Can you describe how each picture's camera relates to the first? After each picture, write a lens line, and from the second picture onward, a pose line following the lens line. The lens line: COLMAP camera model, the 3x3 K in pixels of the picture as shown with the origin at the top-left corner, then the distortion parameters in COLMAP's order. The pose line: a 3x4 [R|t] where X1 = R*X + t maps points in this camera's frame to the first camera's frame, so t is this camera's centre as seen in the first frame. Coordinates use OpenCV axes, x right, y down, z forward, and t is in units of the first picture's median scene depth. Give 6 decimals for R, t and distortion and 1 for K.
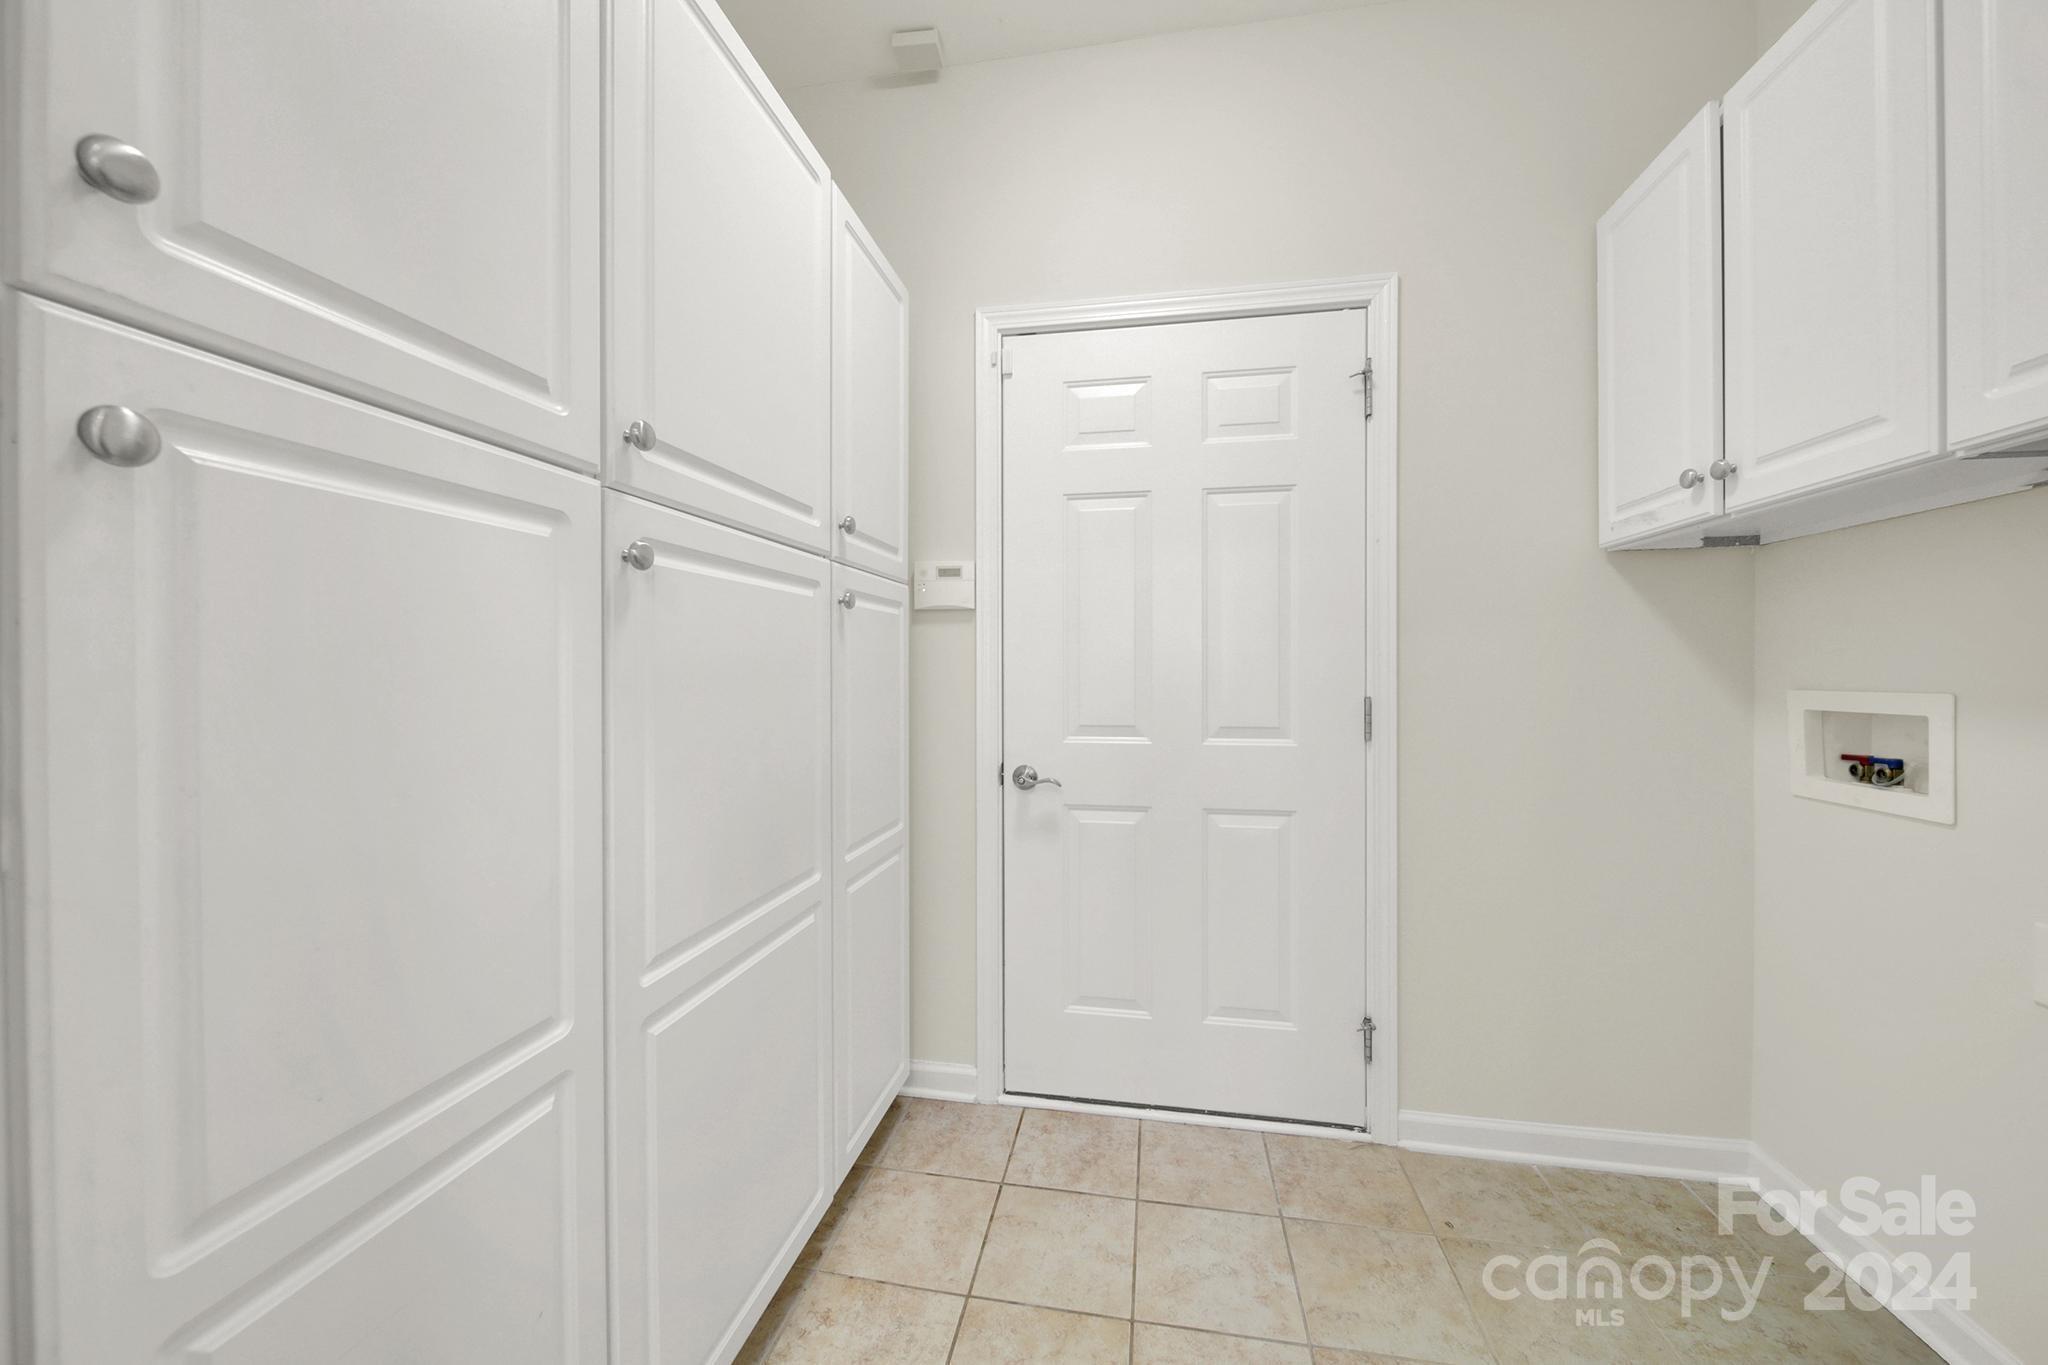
lens RADIAL K [[744.8, 0, 1021.9], [0, 744.8, 670.8], [0, 0, 1]] dist [-0.000051, -0.003424]
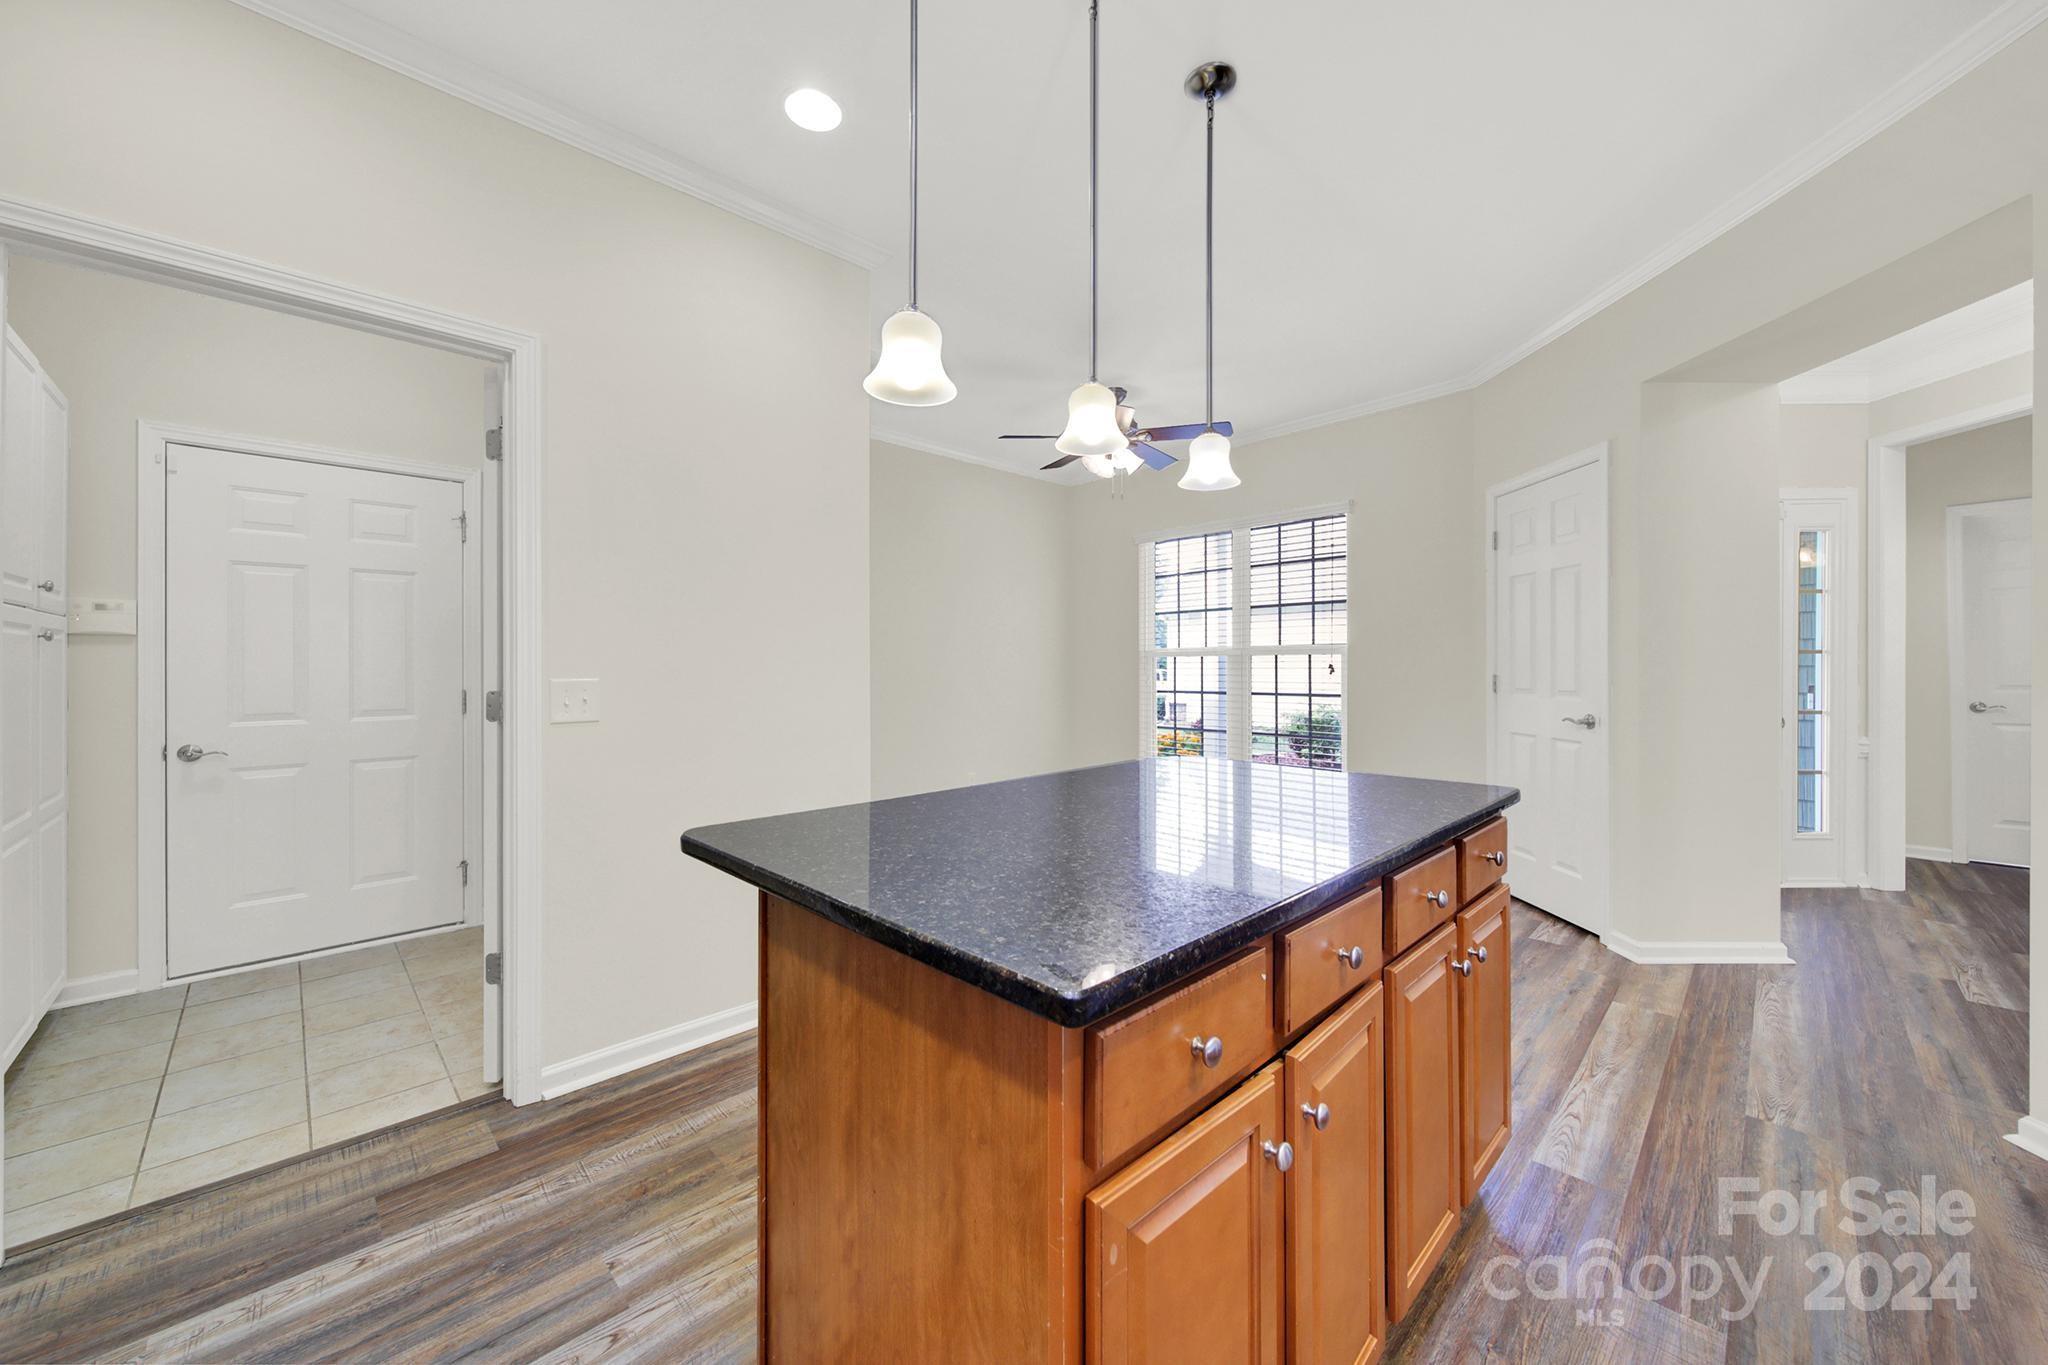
lens RADIAL K [[744.8, 0, 1021.9], [0, 744.8, 670.8], [0, 0, 1]] dist [-0.000051, -0.003424]
pose [[0.570623, -0.002139, 0.821209, -0.262007], [0.000012, 0.999997, 0.002597, -0.020596], [-0.821212, -0.001472, 0.570622, -1.179096]]
